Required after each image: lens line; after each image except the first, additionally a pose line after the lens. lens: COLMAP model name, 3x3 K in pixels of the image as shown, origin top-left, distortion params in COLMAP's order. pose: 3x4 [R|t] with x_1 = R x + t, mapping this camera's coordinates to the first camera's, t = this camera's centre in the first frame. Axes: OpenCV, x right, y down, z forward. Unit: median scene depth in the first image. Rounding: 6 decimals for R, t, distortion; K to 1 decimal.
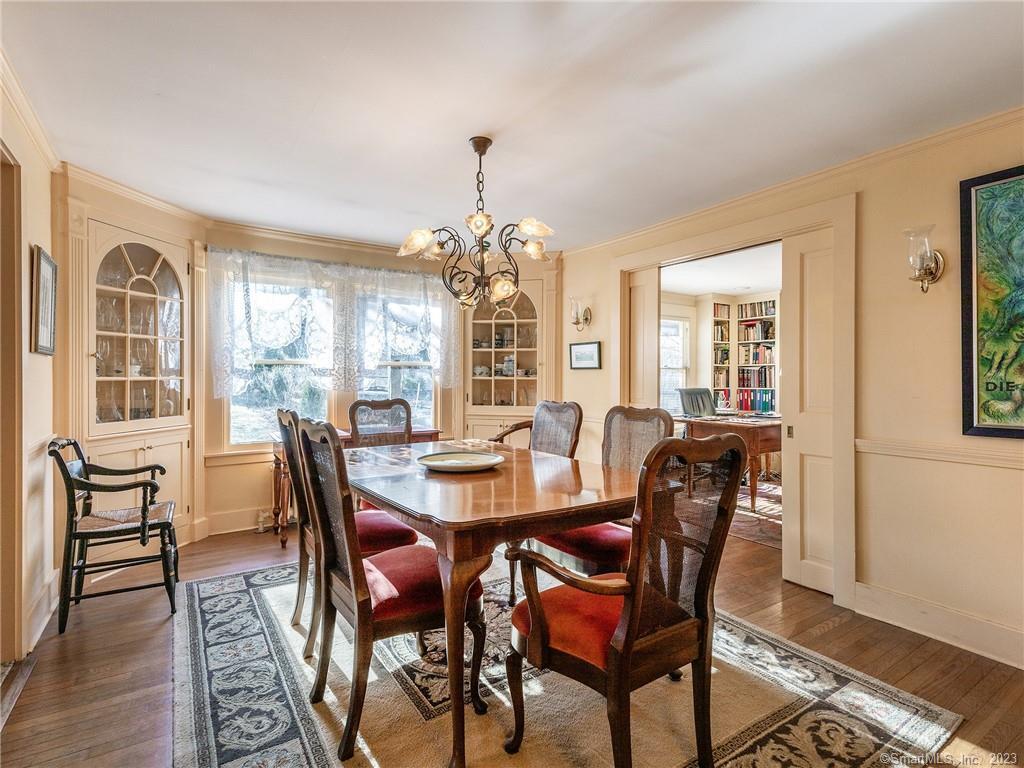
lens RADIAL K [[505.5, 0, 518.6], [0, 505.5, 382.0], [0, 0, 1]] dist [0.013671, -0.000943]
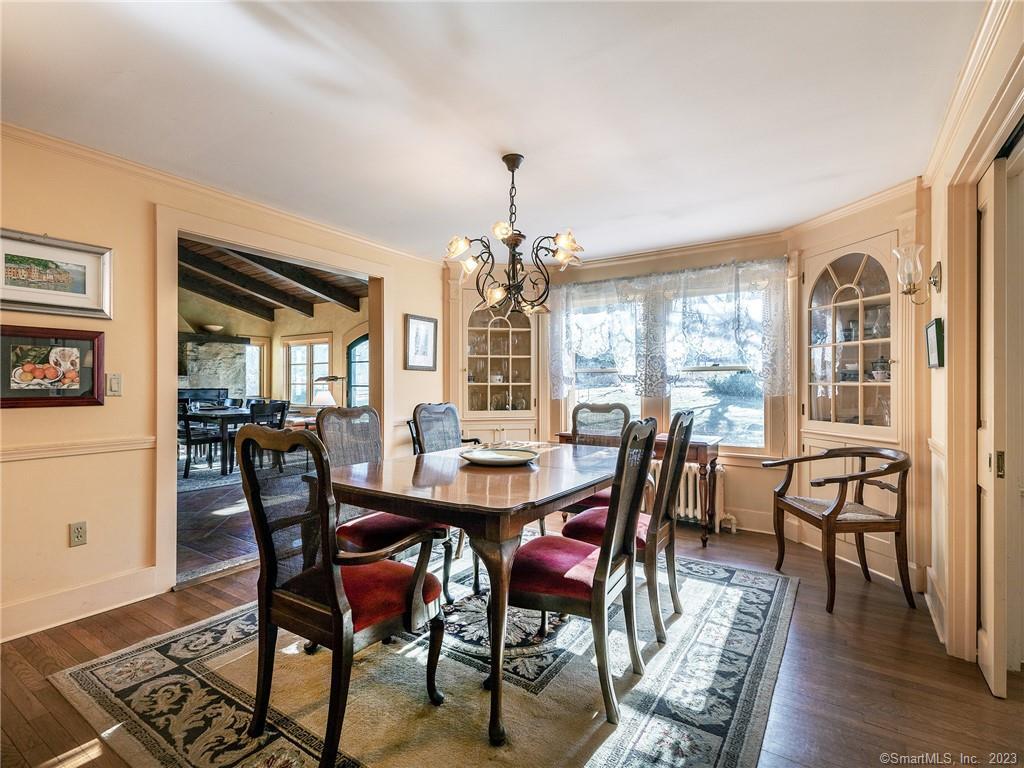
lens RADIAL K [[505.5, 0, 514.2], [0, 505.5, 381.9], [0, 0, 1]] dist [0.013671, -0.000943]
pose [[0.380968, -0.005073, -0.924574, 0.480893], [-0.008801, 0.999920, -0.009112, 0.000112], [0.924546, 0.011608, 0.380893, 0.325043]]
